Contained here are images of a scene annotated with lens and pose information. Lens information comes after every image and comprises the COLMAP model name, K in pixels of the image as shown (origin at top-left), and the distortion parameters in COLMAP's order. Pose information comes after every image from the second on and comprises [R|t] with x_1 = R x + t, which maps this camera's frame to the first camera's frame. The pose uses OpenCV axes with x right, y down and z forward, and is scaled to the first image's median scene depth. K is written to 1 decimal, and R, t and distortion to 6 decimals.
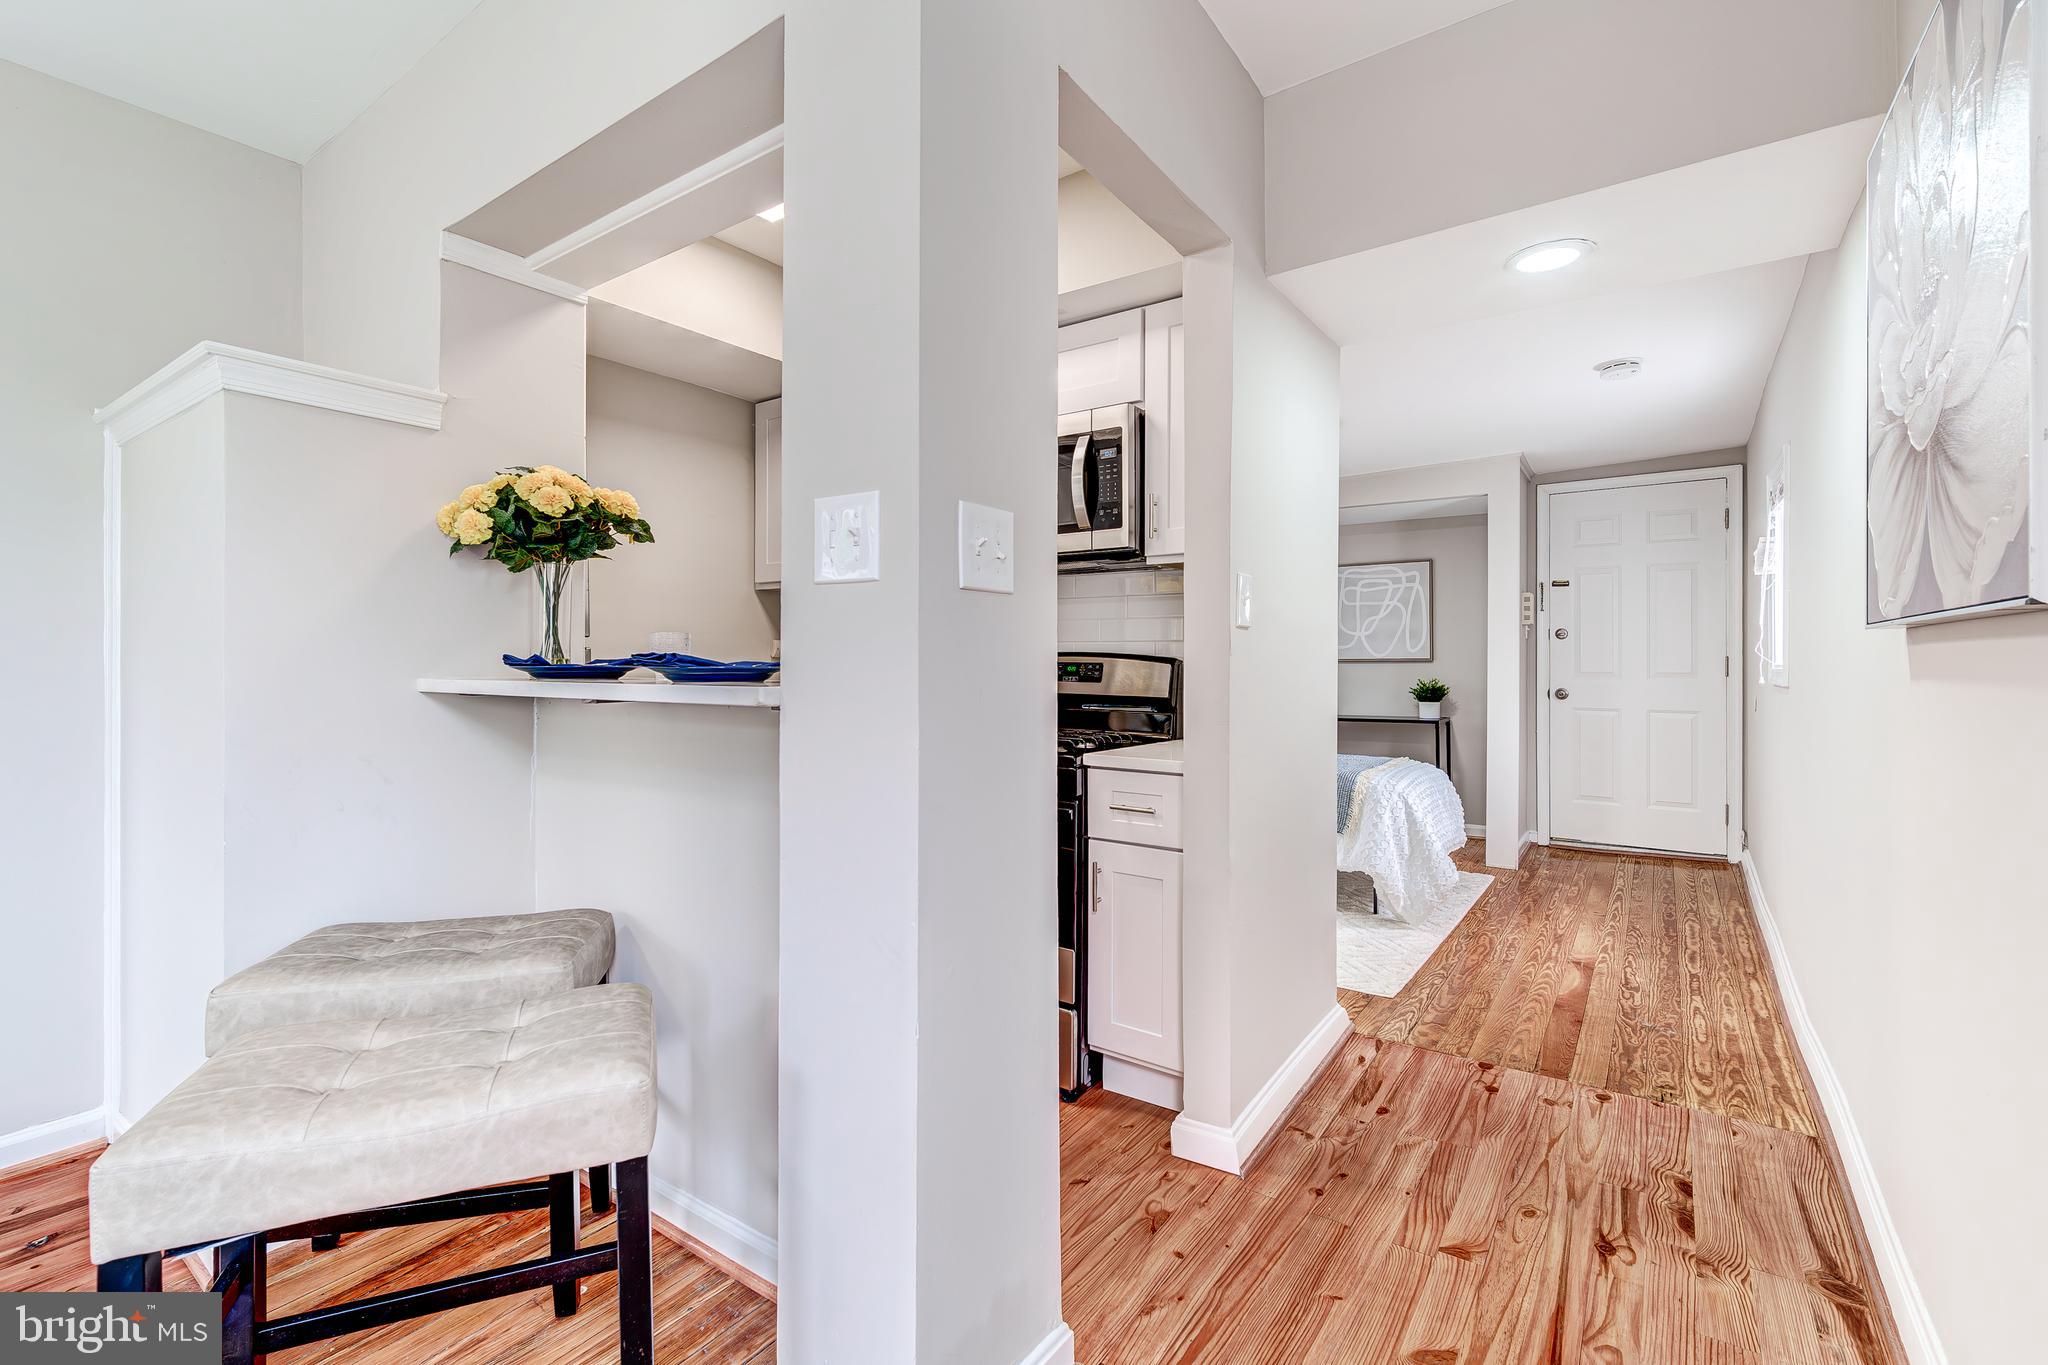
lens RADIAL K [[893.1, 0, 1013.8], [0, 893.1, 670.6], [0, 0, 1]] dist [0.002479, 0.000169]
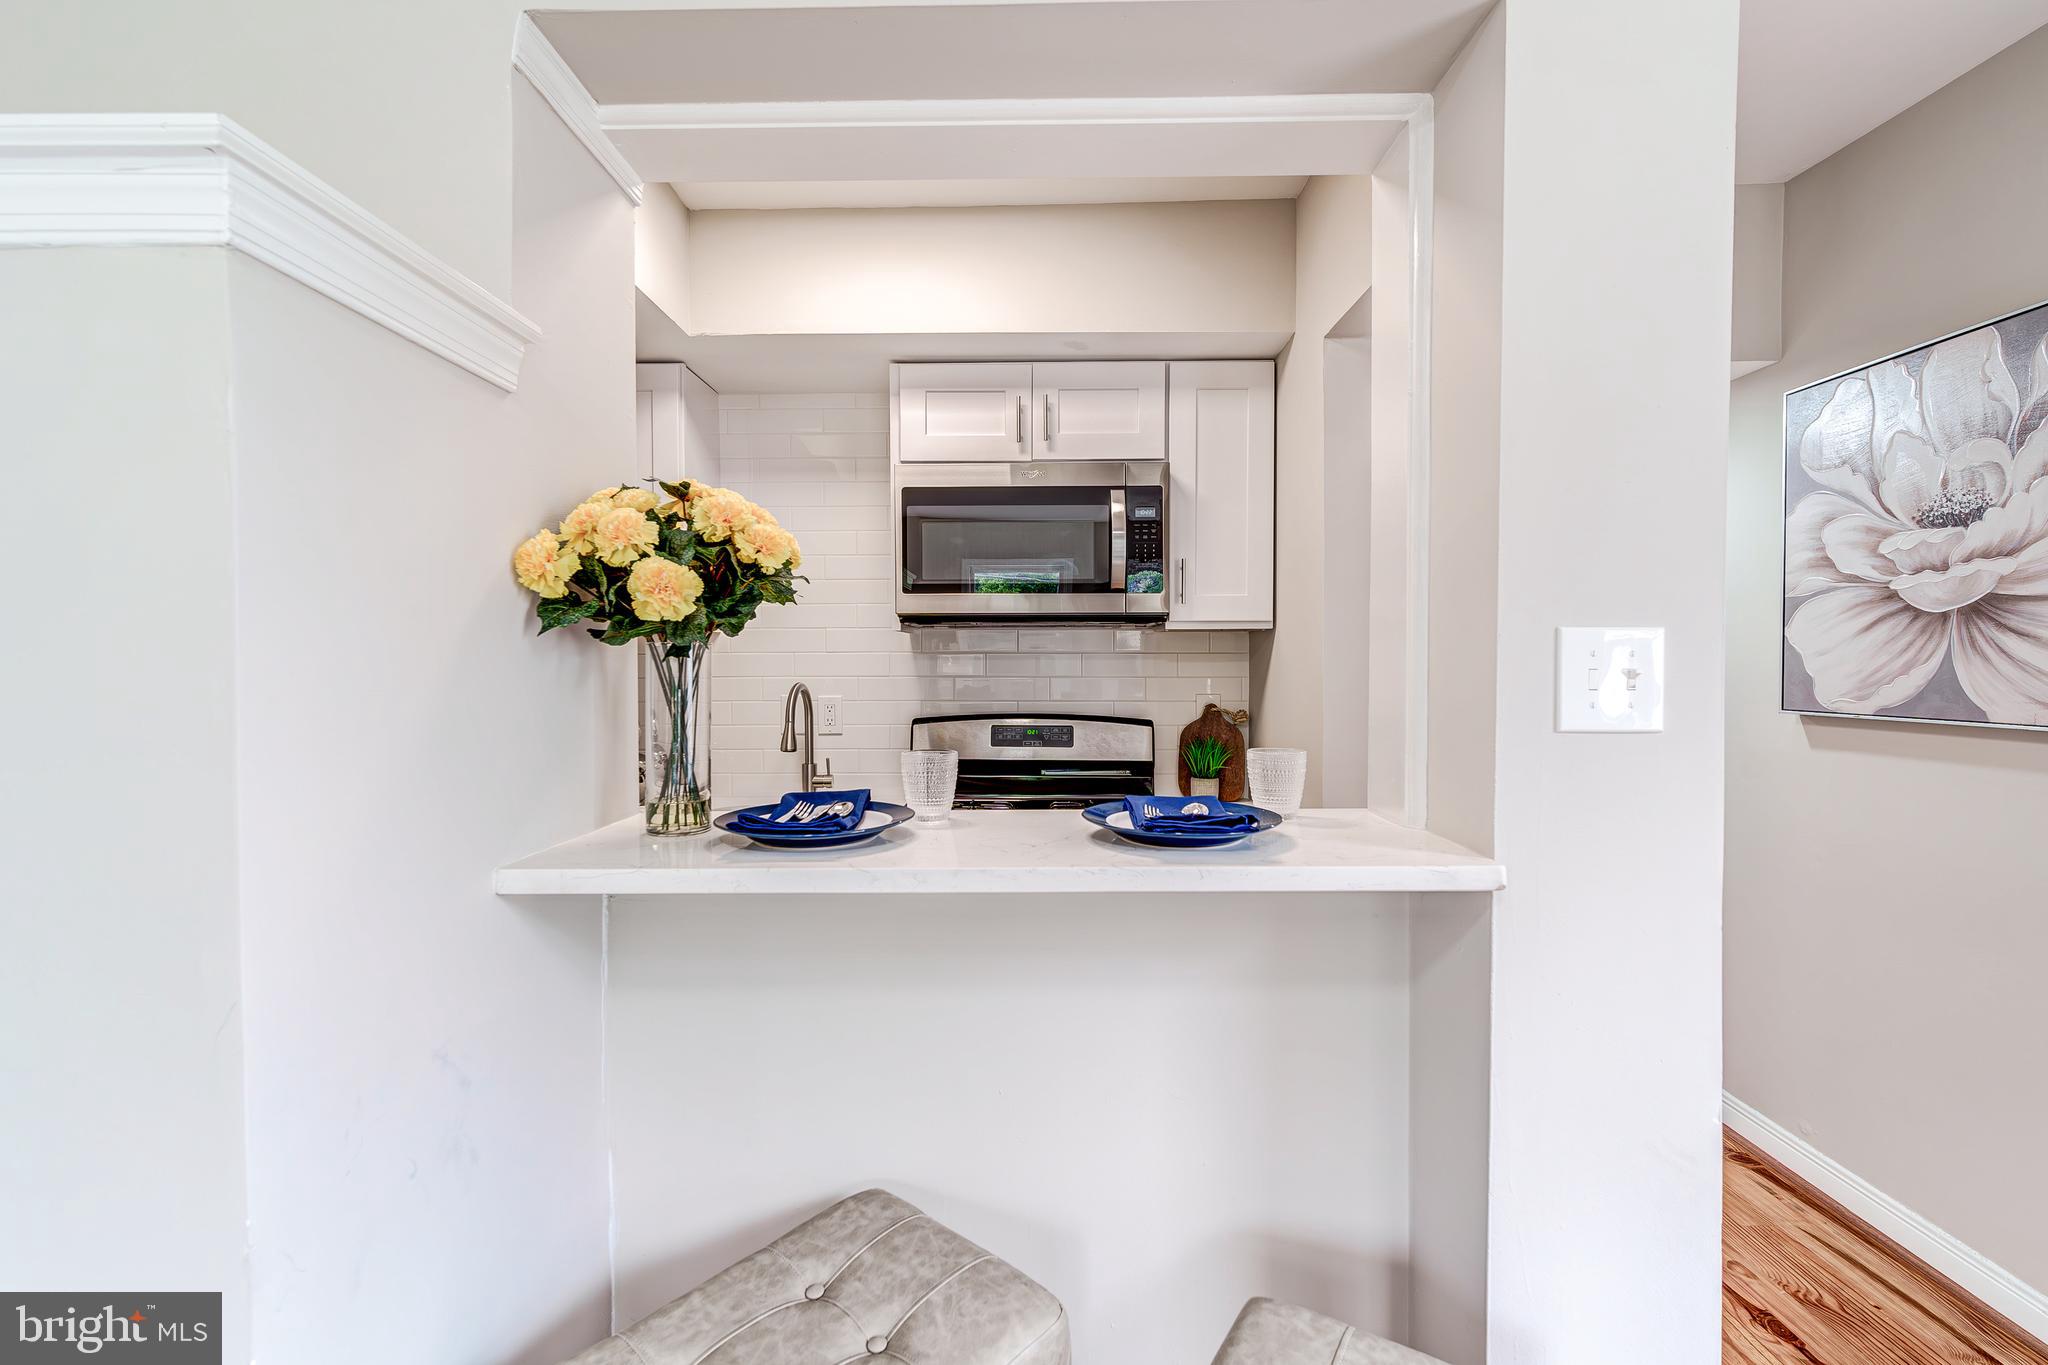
lens RADIAL K [[893.1, 0, 1022.8], [0, 893.1, 675.6], [0, 0, 1]] dist [0.002479, 0.000169]
pose [[0.810384, -0.014282, 0.585725, -0.552726], [0.009752, 0.999893, 0.010889, -0.081072], [-0.585818, -0.003113, 0.810436, 0.311145]]
